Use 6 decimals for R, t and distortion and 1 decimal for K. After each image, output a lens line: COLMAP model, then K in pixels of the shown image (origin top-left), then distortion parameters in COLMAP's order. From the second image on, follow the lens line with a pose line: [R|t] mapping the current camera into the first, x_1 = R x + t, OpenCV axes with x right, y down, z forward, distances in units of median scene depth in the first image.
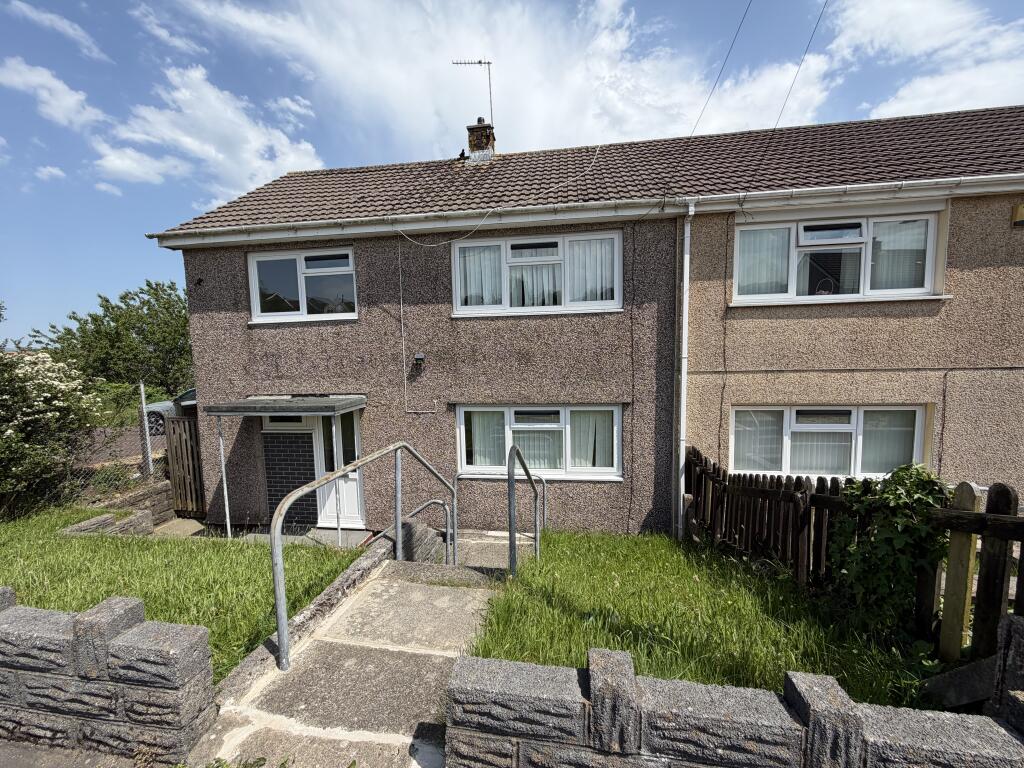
lens RADIAL K [[407.6, 0, 512.0], [0, 407.6, 384.0], [0, 0, 1]] dist [0.000127, 0.000607]
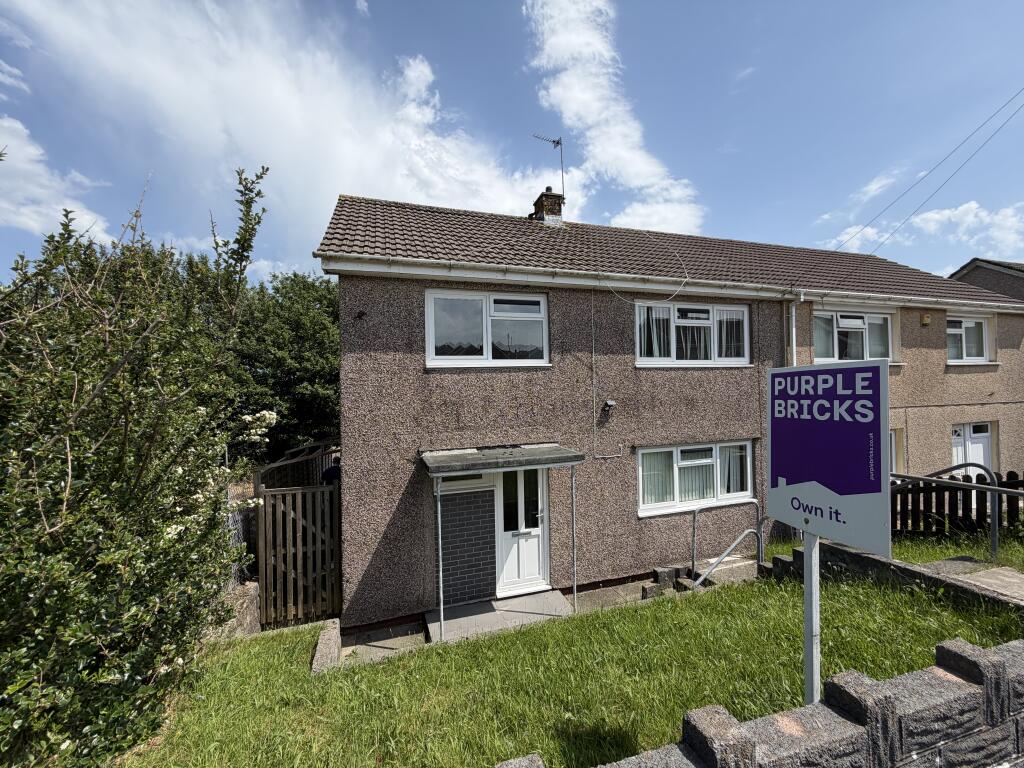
lens RADIAL K [[423.2, 0, 512.9], [0, 423.2, 391.5], [0, 0, 1]] dist [-0.002944, 0.000530]
pose [[0.898687, 0.004323, 0.438570, -0.896966], [0.046832, 0.993289, -0.105756, 0.006498], [-0.436084, 0.115580, 0.892453, 0.128414]]
